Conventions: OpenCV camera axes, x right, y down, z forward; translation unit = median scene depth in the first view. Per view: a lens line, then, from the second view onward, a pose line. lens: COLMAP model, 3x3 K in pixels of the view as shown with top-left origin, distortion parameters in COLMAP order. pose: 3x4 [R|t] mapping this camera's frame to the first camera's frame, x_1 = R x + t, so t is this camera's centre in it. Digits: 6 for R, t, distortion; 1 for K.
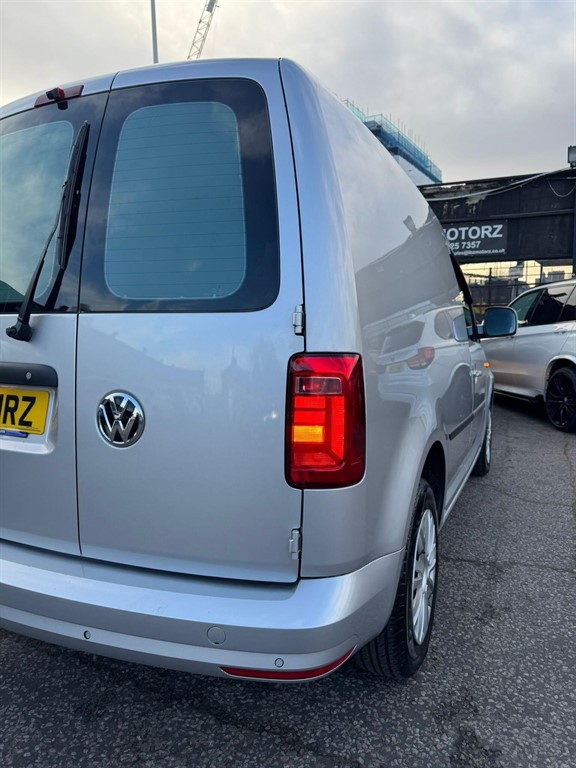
lens RADIAL K [[547.5, 0, 290.5], [0, 547.5, 385.4], [0, 0, 1]] dist [0.015670, -0.015948]
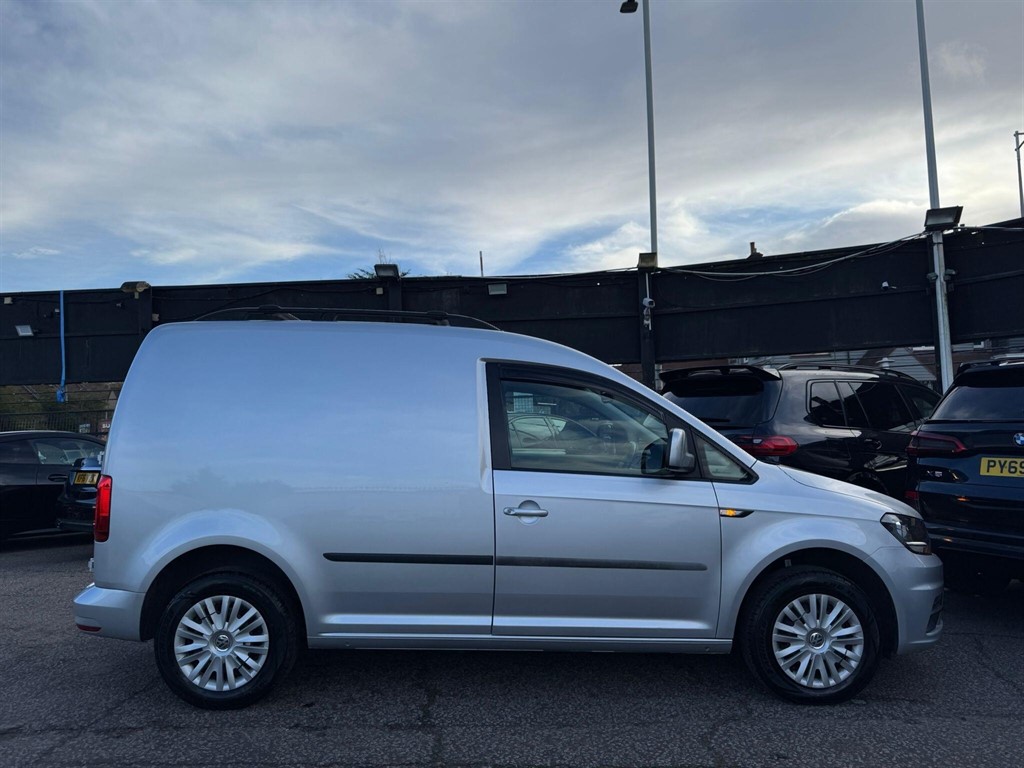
lens RADIAL K [[729.9, 0, 510.3], [0, 729.9, 384.6], [0, 0, 1]] dist [0.015670, -0.015948]
pose [[0.423681, -0.057759, -0.903968, 2.487116], [-0.084150, 0.991139, -0.102769, -0.181761], [0.901894, 0.119611, 0.415066, 0.910425]]
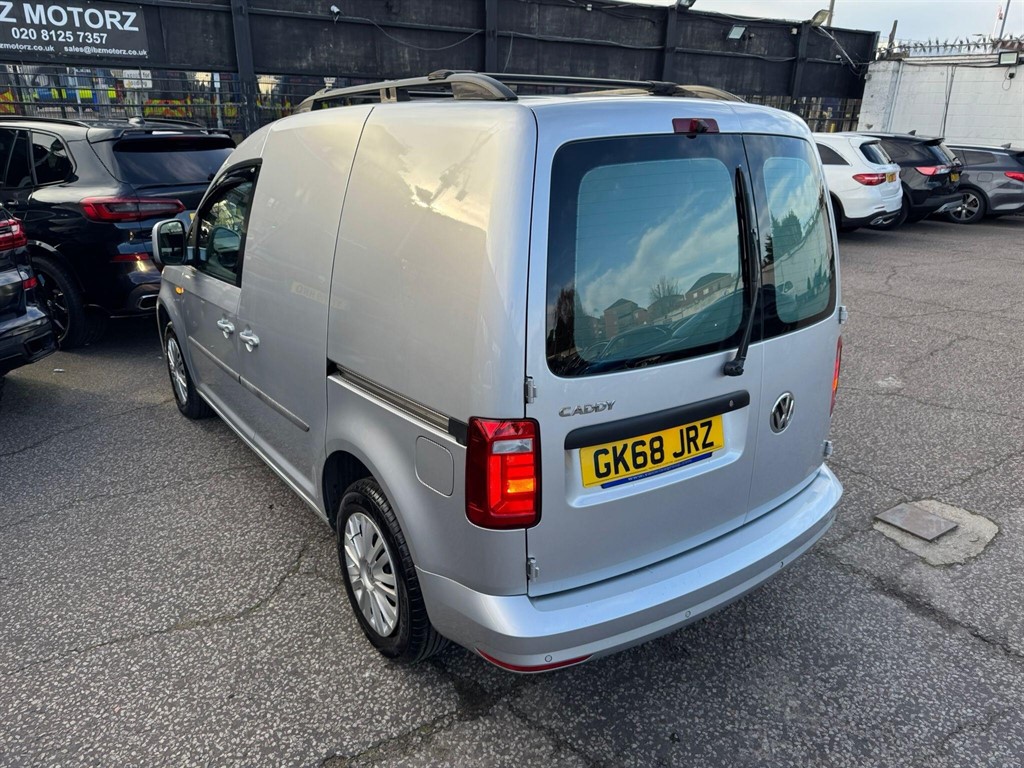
lens RADIAL K [[729.9, 0, 503.2], [0, 729.9, 388.4], [0, 0, 1]] dist [0.015670, -0.015948]
pose [[0.512698, -0.290259, 0.808017, -1.675520], [0.080821, 0.953257, 0.291151, -0.454835], [-0.854757, -0.083967, 0.512192, 0.549109]]
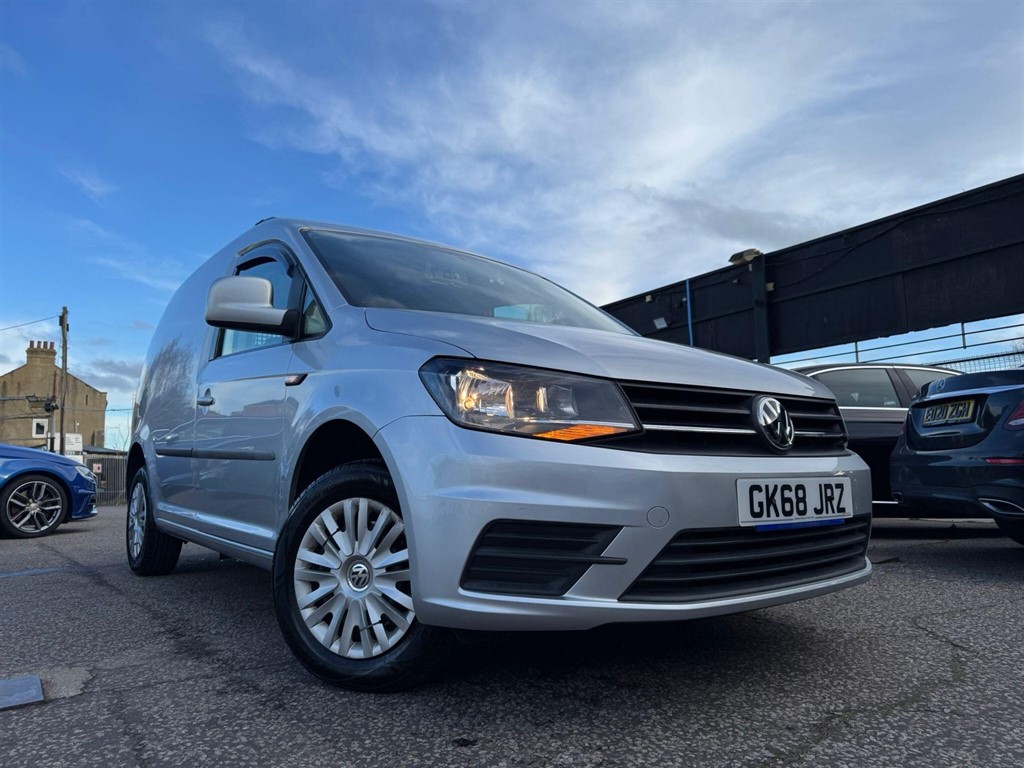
lens RADIAL K [[729.9, 0, 516.6], [0, 729.9, 388.6], [0, 0, 1]] dist [0.015670, -0.015948]
pose [[-0.475238, -0.081634, -0.876062, 1.199602], [-0.080697, 0.995534, -0.048991, 0.116890], [0.876149, 0.047414, -0.479703, 1.877405]]
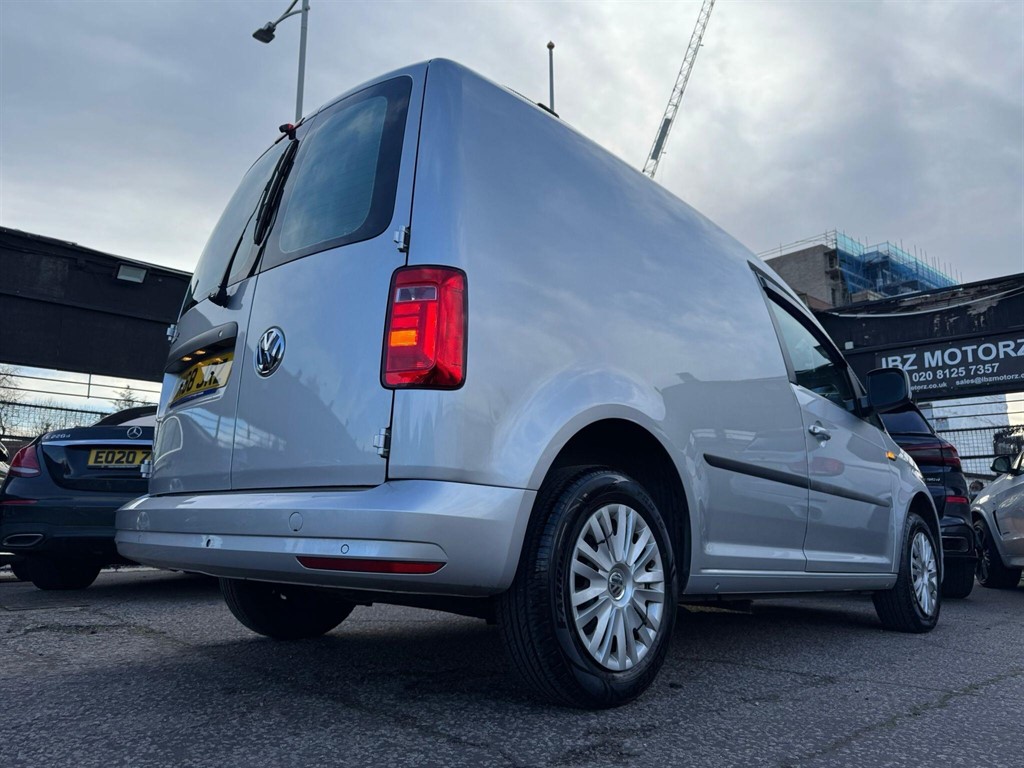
lens RADIAL K [[729.9, 0, 508.6], [0, 729.9, 387.9], [0, 0, 1]] dist [0.015670, -0.015948]
pose [[0.938985, -0.047379, -0.340679, 0.523876], [-0.056851, 0.955466, -0.289573, 0.432824], [0.339227, 0.291272, 0.894475, -0.112498]]
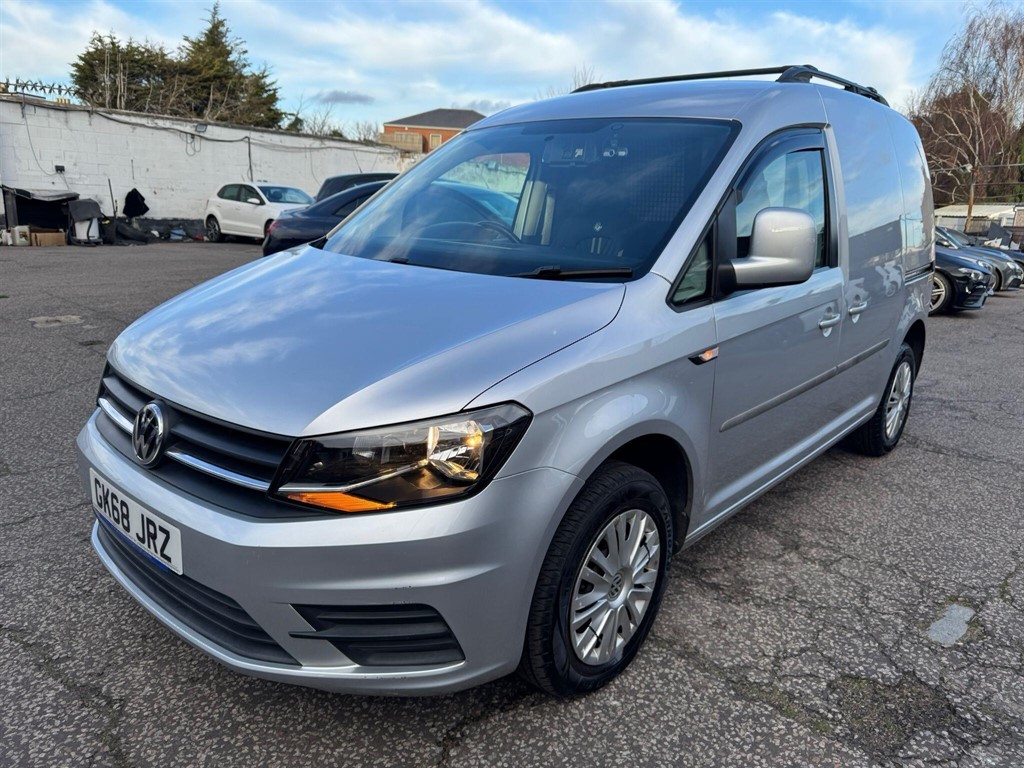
lens RADIAL K [[729.9, 0, 516.5], [0, 729.9, 390.1], [0, 0, 1]] dist [0.015670, -0.015948]
pose [[-0.952652, -0.104072, 0.285698, -0.897378], [0.002948, 0.936397, 0.350931, -0.367110], [-0.304049, 0.335157, -0.891753, 2.469977]]
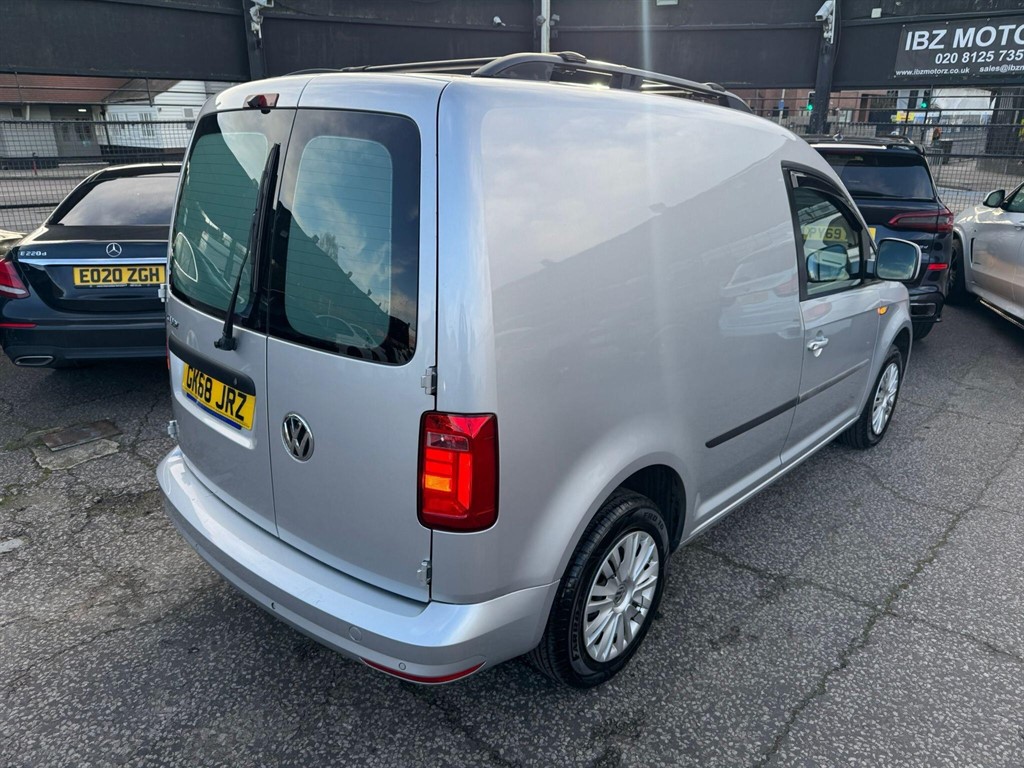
lens RADIAL K [[729.9, 0, 510.2], [0, 729.9, 387.2], [0, 0, 1]] dist [0.015670, -0.015948]
pose [[0.950791, 0.116460, -0.287112, 0.424630], [-0.049986, 0.972186, 0.228812, -0.326734], [0.305774, -0.203201, 0.930167, -0.193804]]
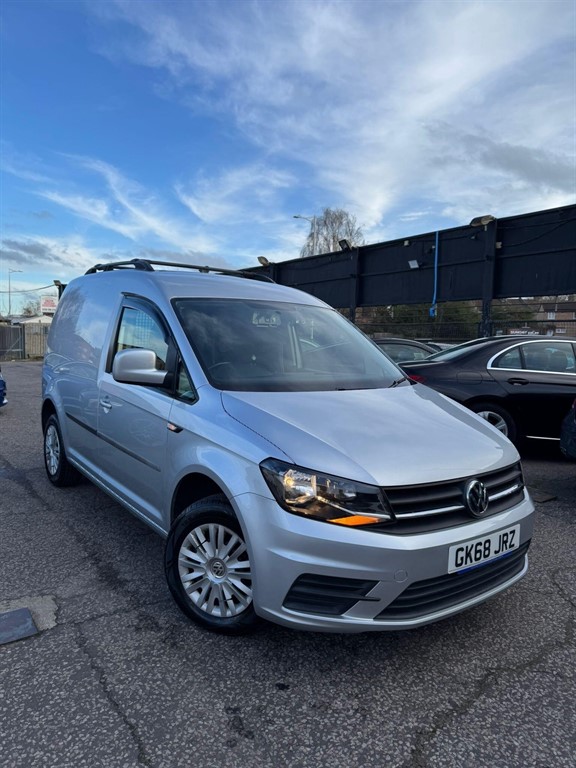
lens RADIAL K [[547.5, 0, 292.0], [0, 547.5, 381.8], [0, 0, 1]] dist [0.015670, -0.015948]
pose [[-0.481762, 0.071901, -0.873347, 1.433205], [-0.127736, 0.980221, 0.151162, -0.384991], [0.866942, 0.184382, -0.463049, 1.867642]]
